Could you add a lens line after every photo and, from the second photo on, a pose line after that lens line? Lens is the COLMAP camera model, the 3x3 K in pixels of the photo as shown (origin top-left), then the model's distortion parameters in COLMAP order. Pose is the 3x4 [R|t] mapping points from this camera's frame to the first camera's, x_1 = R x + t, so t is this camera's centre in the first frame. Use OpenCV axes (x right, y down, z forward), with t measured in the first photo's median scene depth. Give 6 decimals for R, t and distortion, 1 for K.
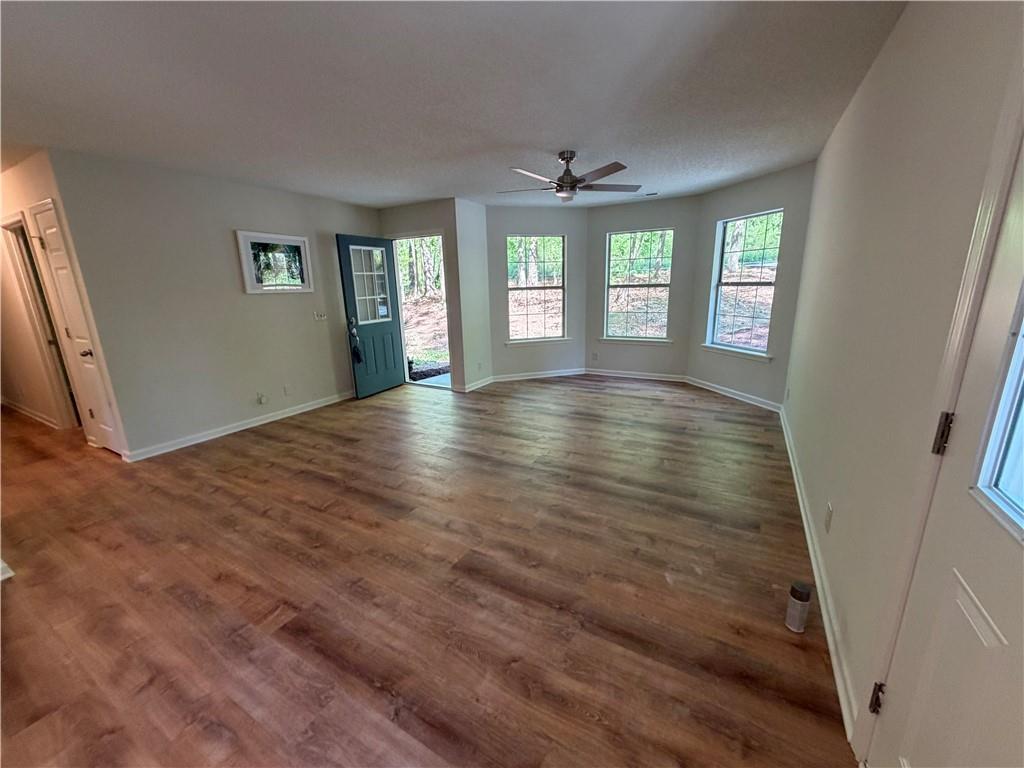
lens RADIAL K [[408.1, 0, 512.4], [0, 408.1, 381.6], [0, 0, 1]] dist [-0.006433, -0.000034]
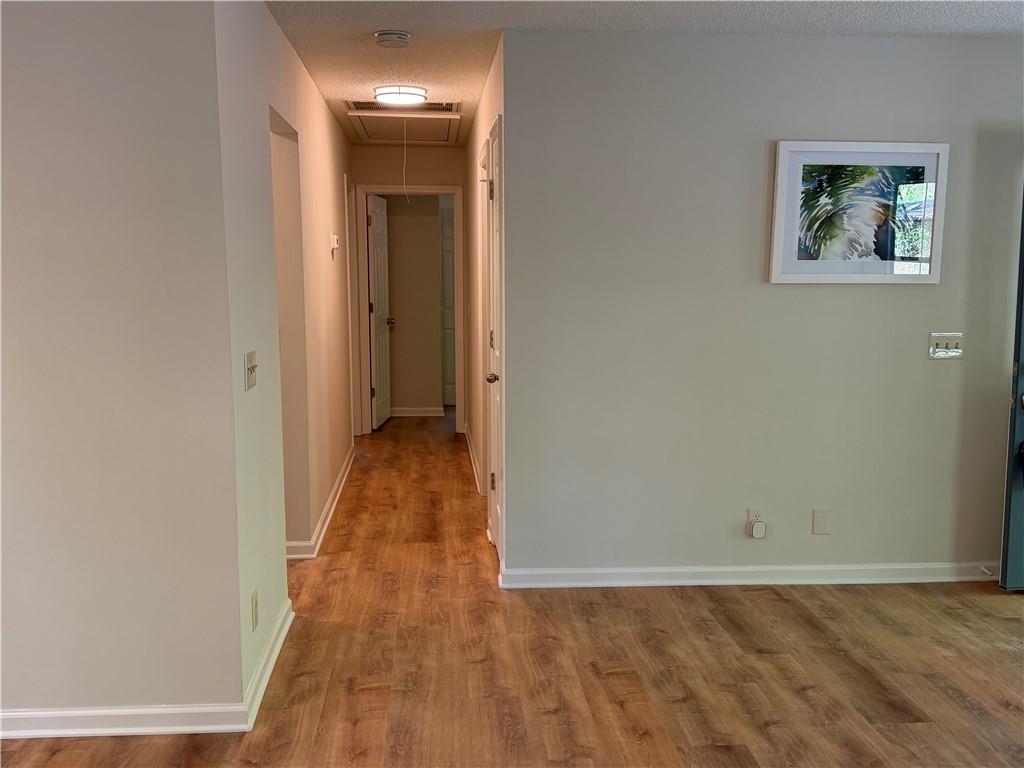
lens RADIAL K [[981.9, 0, 510.2], [0, 981.9, 391.2], [0, 0, 1]] dist [0.042690, 0.000000]
pose [[0.564018, 0.128267, -0.815740, 0.070276], [-0.207398, 0.978201, 0.010413, -0.062078], [0.799293, 0.163310, 0.578325, 0.207124]]
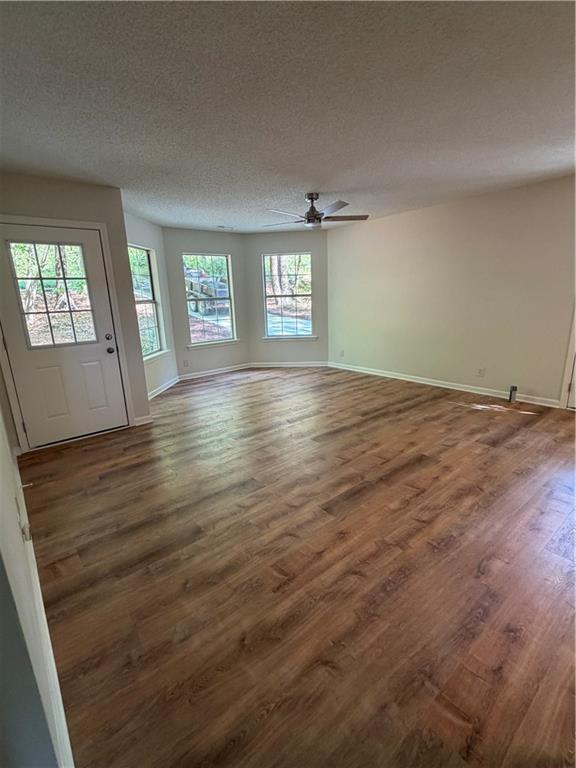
lens RADIAL K [[351.8, 0, 282.9], [0, 351.8, 387.7], [0, 0, 1]] dist [-0.002291, 0.000012]
pose [[0.367791, -0.229349, 0.901182, -0.967015], [0.242781, 0.959180, 0.145025, -0.120978], [-0.897657, 0.165451, 0.408459, 0.630968]]
